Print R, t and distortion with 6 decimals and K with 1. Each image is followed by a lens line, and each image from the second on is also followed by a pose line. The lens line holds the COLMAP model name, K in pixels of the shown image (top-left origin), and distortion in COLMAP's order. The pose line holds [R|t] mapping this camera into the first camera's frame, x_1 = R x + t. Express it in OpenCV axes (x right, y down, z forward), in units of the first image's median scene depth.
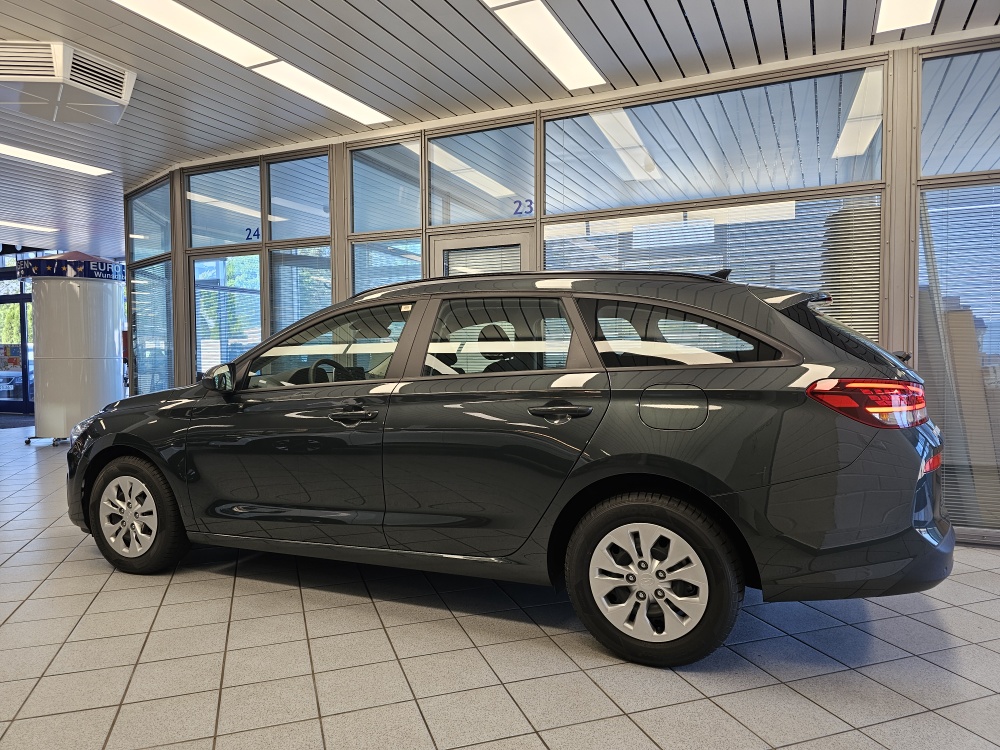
lens RADIAL K [[684.1, 0, 505.6], [0, 684.1, 379.0], [0, 0, 1]] dist [0.046614, -0.057878]
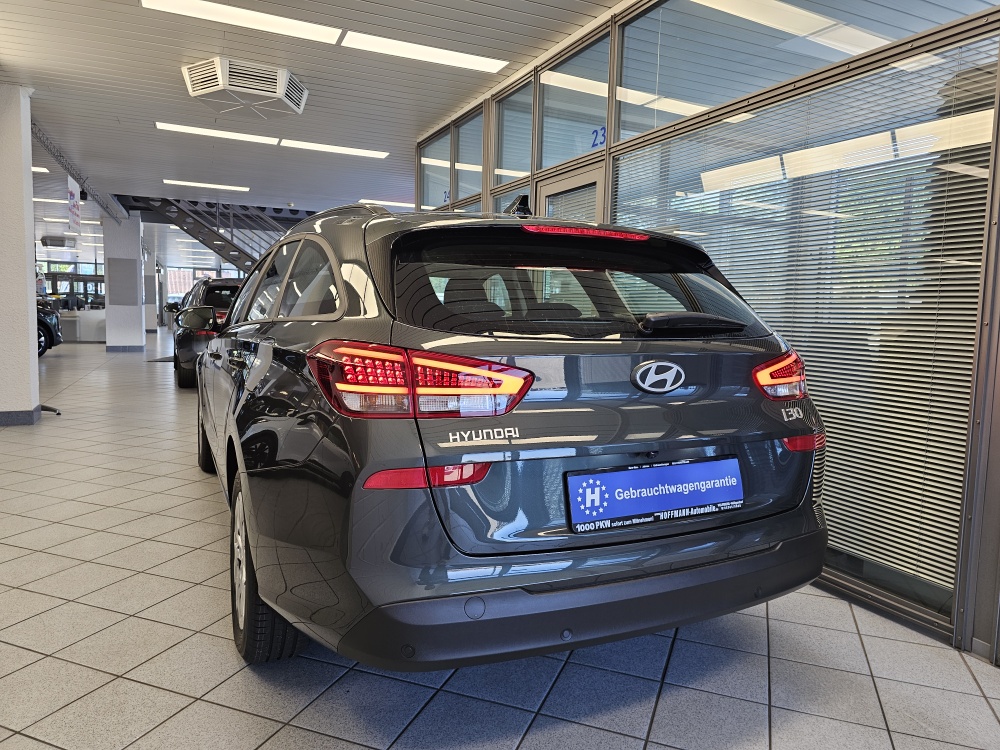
lens RADIAL K [[684.1, 0, 515.1], [0, 684.1, 378.6], [0, 0, 1]] dist [0.046614, -0.057878]
pose [[0.763145, 0.088146, -0.640188, 0.480671], [-0.053602, 0.995874, 0.073223, -0.010065], [0.644001, -0.021564, 0.764721, 0.259148]]
